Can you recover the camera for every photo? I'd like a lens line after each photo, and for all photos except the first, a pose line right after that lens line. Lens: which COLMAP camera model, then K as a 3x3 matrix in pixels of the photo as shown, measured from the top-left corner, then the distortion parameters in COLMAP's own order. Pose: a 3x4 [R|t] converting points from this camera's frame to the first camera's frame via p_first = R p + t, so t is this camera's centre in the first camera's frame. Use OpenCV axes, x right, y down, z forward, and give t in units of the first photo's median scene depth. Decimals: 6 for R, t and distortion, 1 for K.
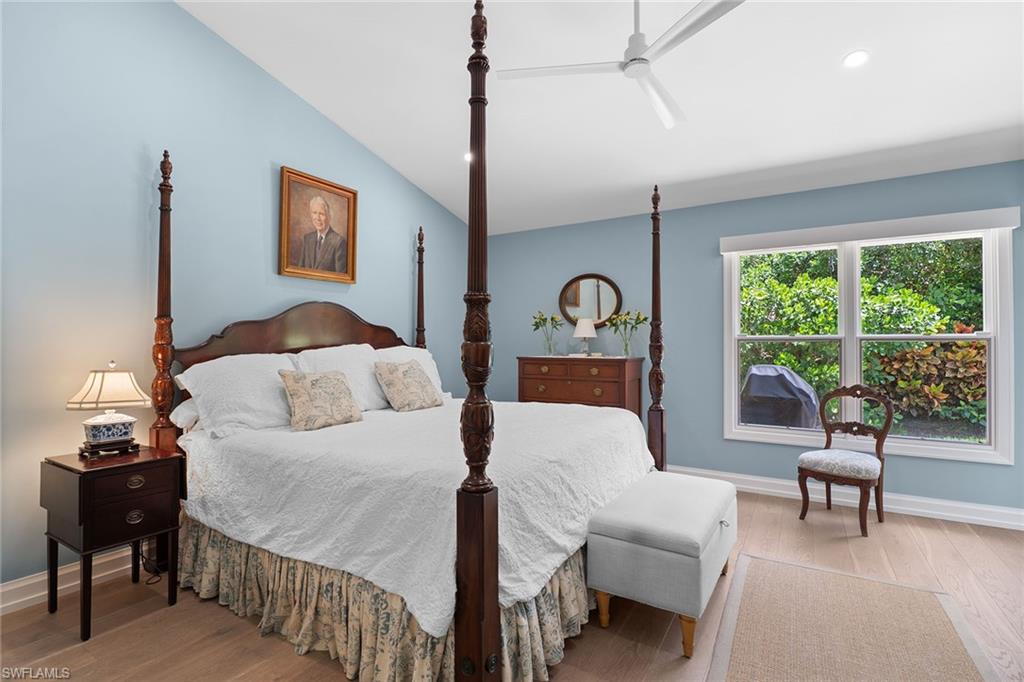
lens RADIAL K [[478.8, 0, 513.8], [0, 478.8, 334.1], [0, 0, 1]] dist [-0.012828, 0.000184]
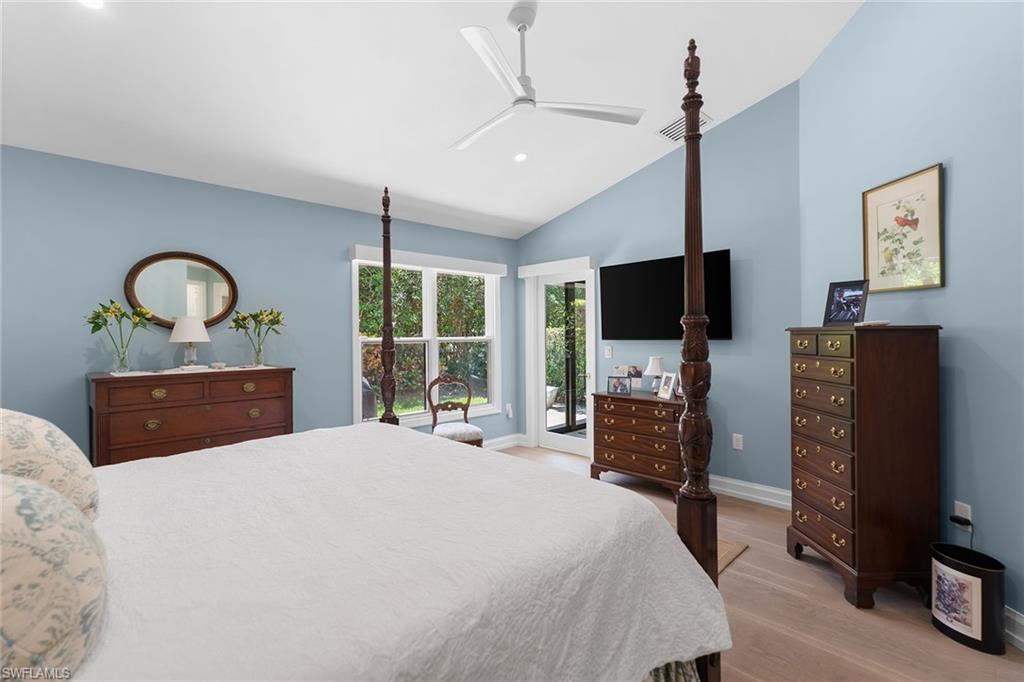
lens RADIAL K [[457.3, 0, 508.7], [0, 457.3, 340.1], [0, 0, 1]] dist [0.000799, 0.000061]
pose [[0.236541, -0.018993, 0.971436, -0.530137], [-0.021954, 0.999449, 0.024886, -0.029846], [-0.971374, -0.027214, 0.235993, 0.520552]]
